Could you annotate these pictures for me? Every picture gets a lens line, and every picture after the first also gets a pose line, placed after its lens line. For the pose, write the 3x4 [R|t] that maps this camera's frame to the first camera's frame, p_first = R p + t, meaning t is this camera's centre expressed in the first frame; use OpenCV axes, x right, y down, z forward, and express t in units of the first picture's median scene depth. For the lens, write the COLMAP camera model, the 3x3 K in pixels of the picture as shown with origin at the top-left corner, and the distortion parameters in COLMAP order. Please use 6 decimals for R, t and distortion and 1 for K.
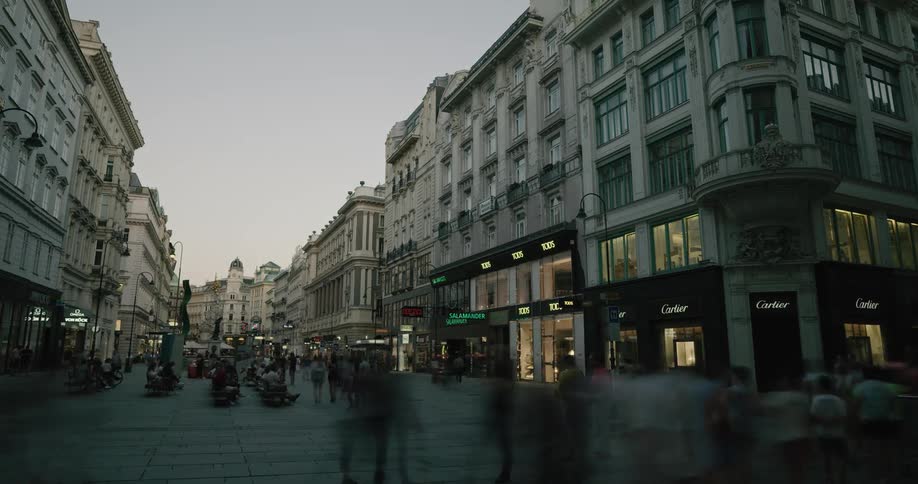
lens RADIAL K [[574.0, 0, 459.0], [0, 574.0, 242.0], [0, 0, 1]] dist [-0.083679, 0.043292]
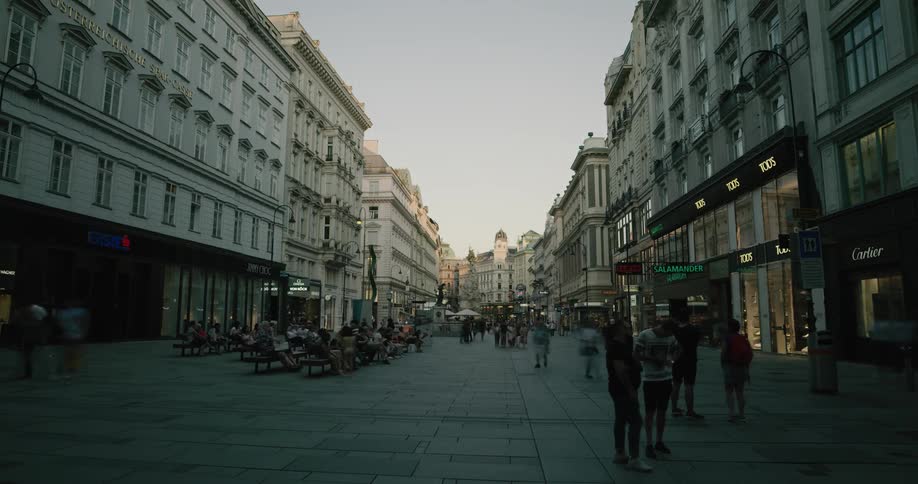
lens RADIAL K [[574.0, 0, 459.0], [0, 574.0, 242.0], [0, 0, 1]] dist [-0.083679, 0.043292]
pose [[0.887022, -0.061357, -0.457633, 0.086107], [0.087552, 0.995501, 0.036229, 0.028986], [0.453351, -0.072202, 0.888403, 0.129822]]
